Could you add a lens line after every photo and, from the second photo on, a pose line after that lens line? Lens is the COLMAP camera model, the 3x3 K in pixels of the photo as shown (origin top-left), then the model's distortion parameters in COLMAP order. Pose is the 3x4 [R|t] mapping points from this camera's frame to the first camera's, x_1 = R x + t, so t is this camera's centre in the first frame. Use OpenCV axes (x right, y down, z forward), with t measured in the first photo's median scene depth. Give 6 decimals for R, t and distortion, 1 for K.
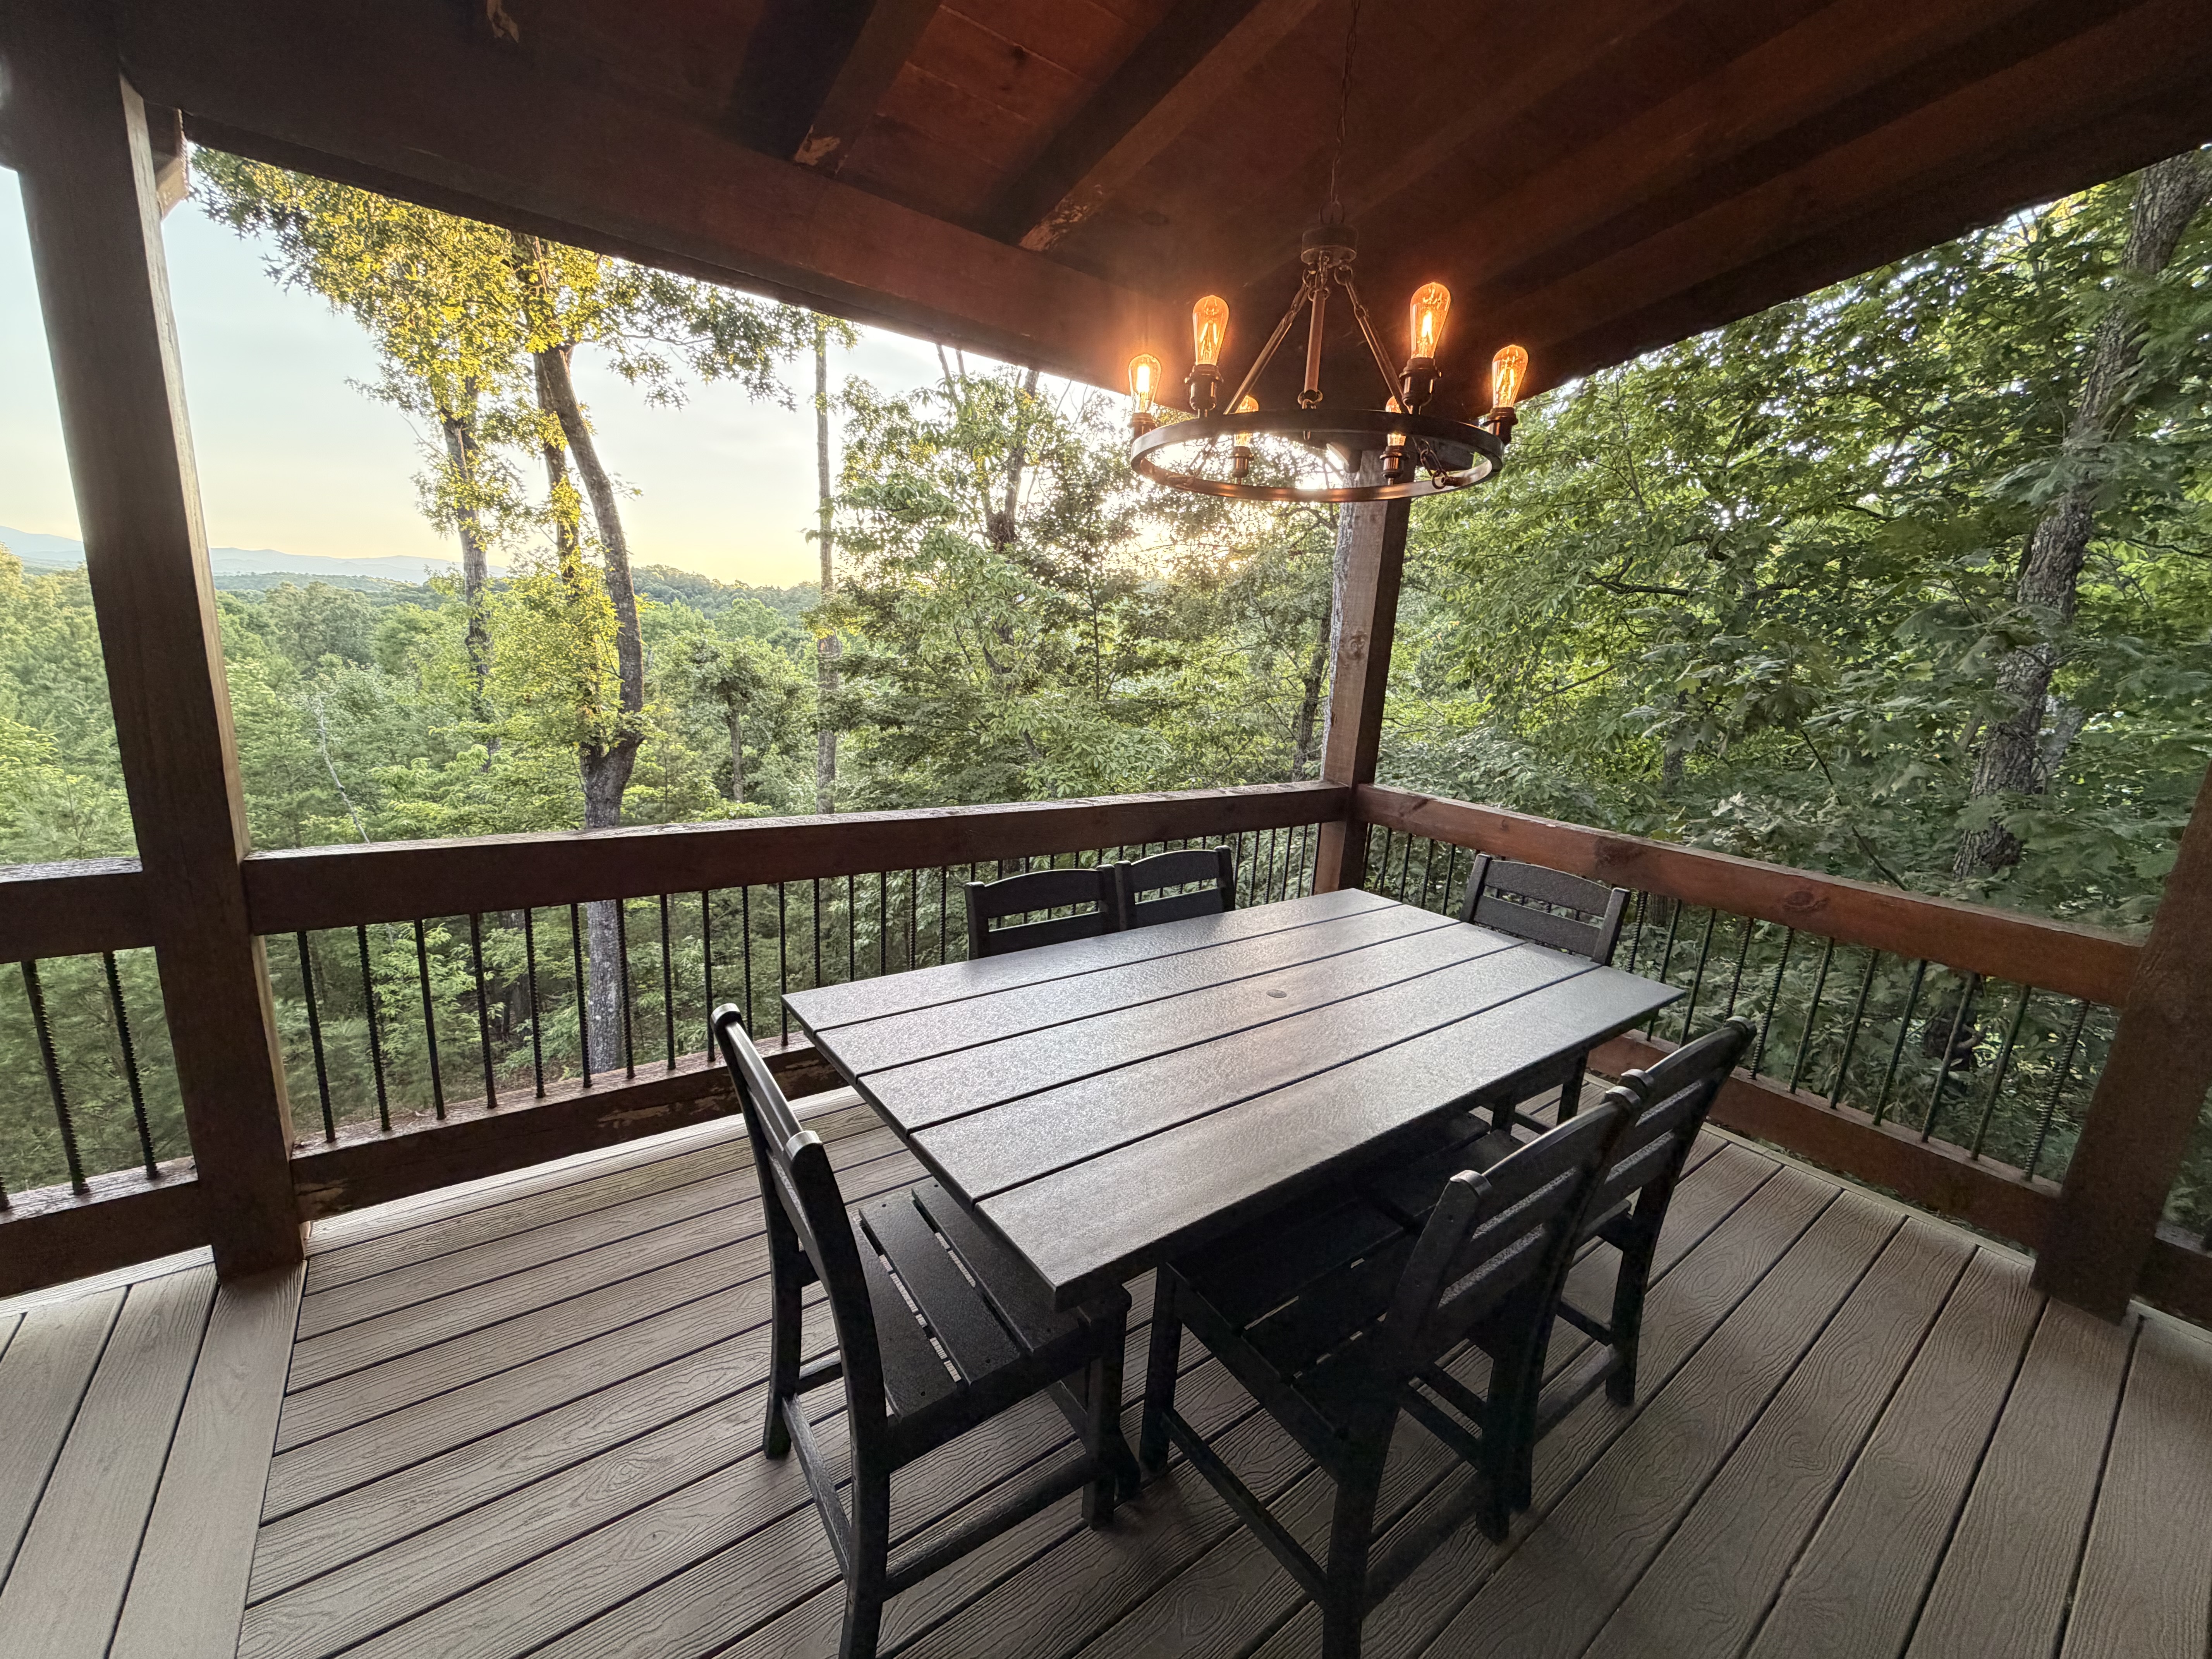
lens RADIAL K [[884.4, 0, 1101.2], [0, 884.4, 833.4], [0, 0, 1]] dist [-0.000343, 0.000251]
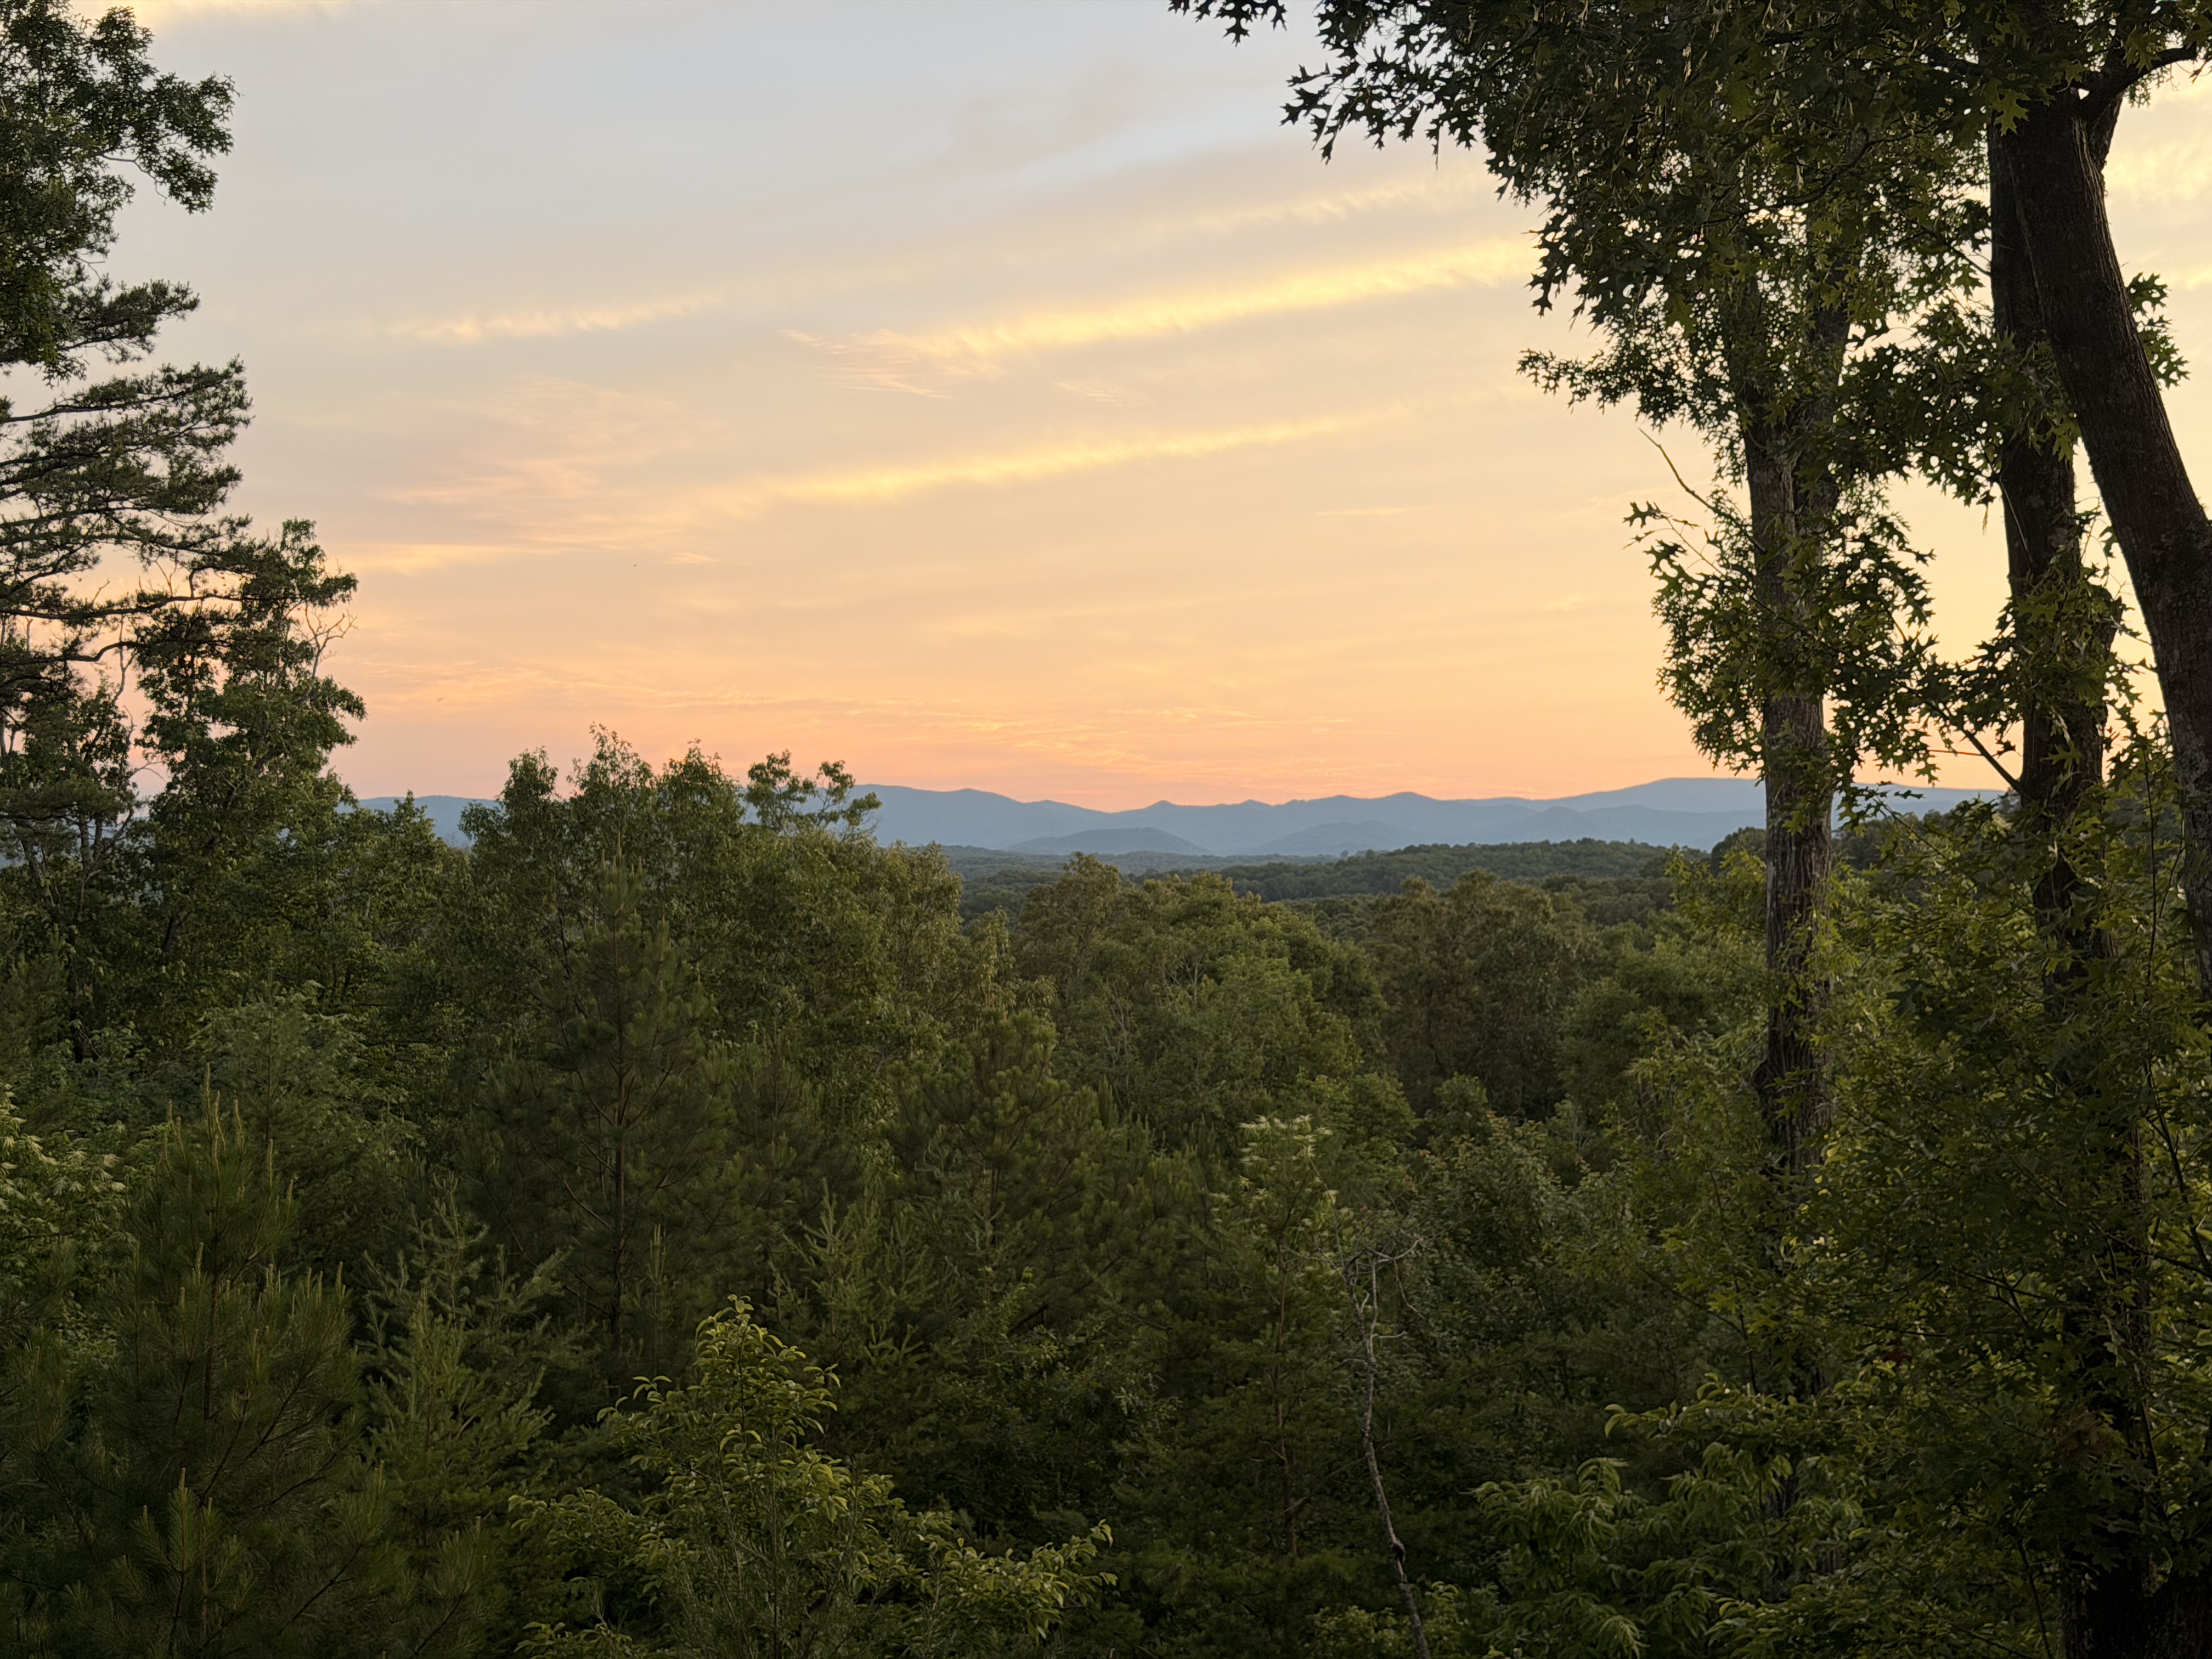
lens RADIAL K [[3048.5, 0, 1105.7], [0, 3048.5, 836.3], [0, 0, 1]] dist [0.197433, -0.449667]
pose [[0.669860, -0.071969, -0.738991, -0.100381], [-0.118378, 0.972208, -0.201985, -0.084919], [0.732990, 0.222782, 0.642724, 0.180416]]
